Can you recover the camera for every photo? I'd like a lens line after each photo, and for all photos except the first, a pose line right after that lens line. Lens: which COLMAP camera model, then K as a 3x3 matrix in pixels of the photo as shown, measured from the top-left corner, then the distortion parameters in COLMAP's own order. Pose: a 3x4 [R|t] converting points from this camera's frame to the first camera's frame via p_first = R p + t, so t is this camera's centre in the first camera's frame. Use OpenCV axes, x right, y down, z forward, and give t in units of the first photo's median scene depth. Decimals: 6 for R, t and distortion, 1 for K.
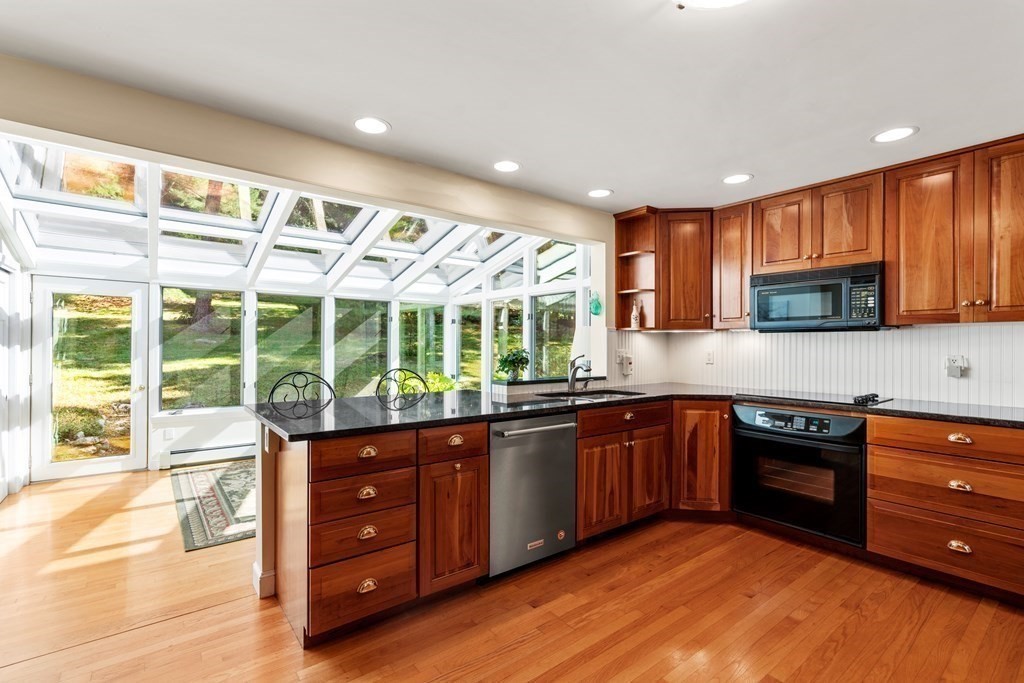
lens RADIAL K [[468.0, 0, 512.0], [0, 468.0, 341.5], [0, 0, 1]] dist [0.000137, 0.000074]
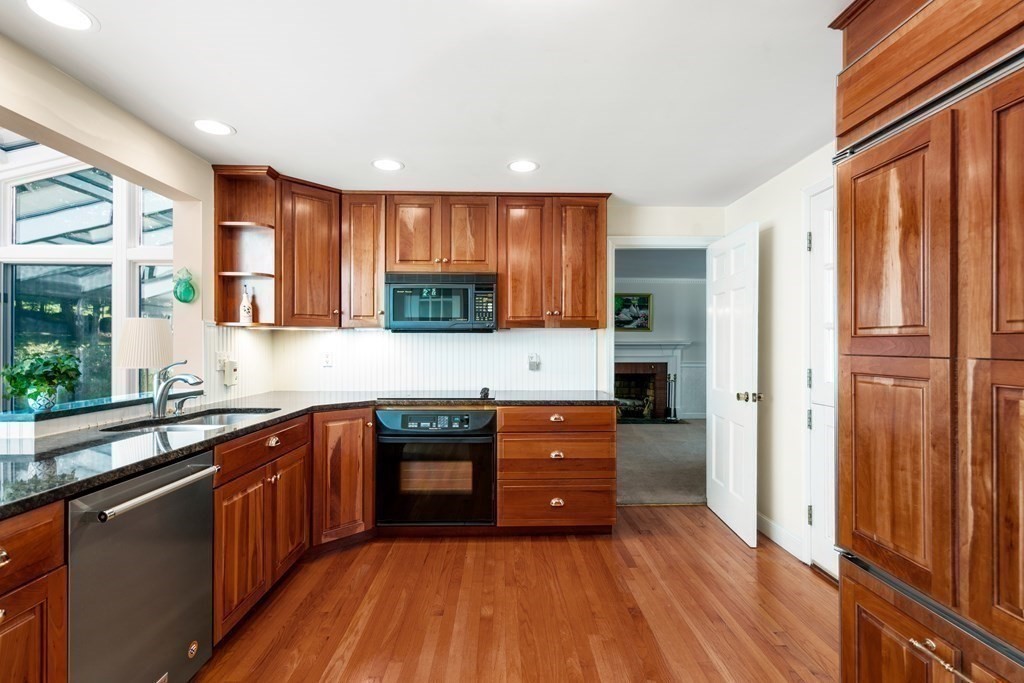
lens RADIAL K [[487.4, 0, 512.0], [0, 487.4, 341.5], [0, 0, 1]] dist [-0.000256, 0.000558]
pose [[0.591691, 0.003606, 0.806157, -0.144925], [-0.004840, 0.999988, -0.000921, -0.000444], [-0.806150, -0.003357, 0.591701, 0.229943]]
